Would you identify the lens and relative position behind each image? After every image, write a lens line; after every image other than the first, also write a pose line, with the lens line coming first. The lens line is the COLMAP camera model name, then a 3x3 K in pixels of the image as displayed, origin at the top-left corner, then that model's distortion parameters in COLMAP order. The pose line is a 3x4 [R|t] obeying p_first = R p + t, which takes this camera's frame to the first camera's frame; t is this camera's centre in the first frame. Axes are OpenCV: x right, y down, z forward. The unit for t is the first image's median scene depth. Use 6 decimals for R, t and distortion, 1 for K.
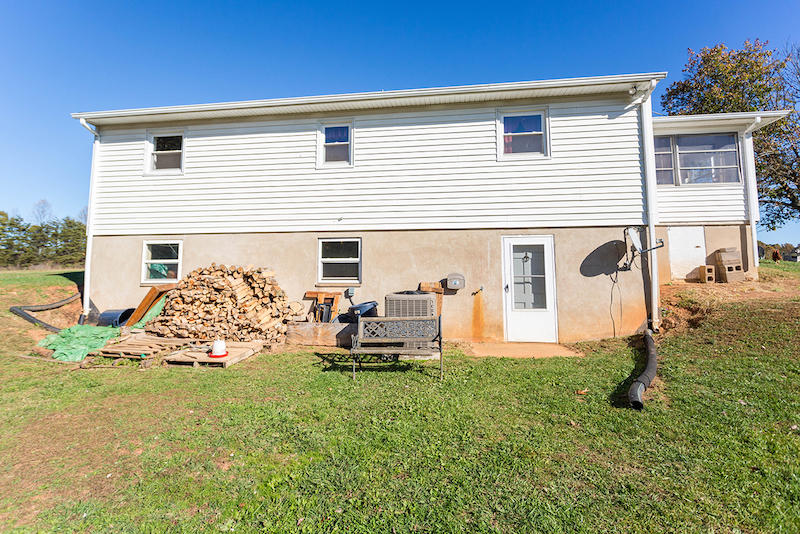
lens RADIAL K [[392.7, 0, 397.0], [0, 392.7, 230.0], [0, 0, 1]] dist [0.004156, 0.000982]
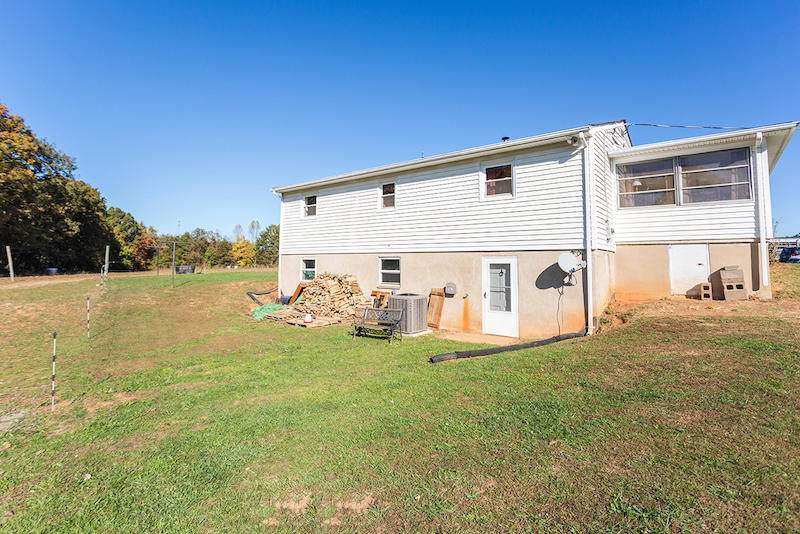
lens RADIAL K [[392.7, 0, 397.0], [0, 392.7, 230.0], [0, 0, 1]] dist [0.004156, 0.000982]
pose [[0.860172, -0.033508, -0.508902, 0.671678], [0.037607, 0.999290, -0.002233, -0.081830], [0.508616, -0.017218, 0.860821, -0.314380]]
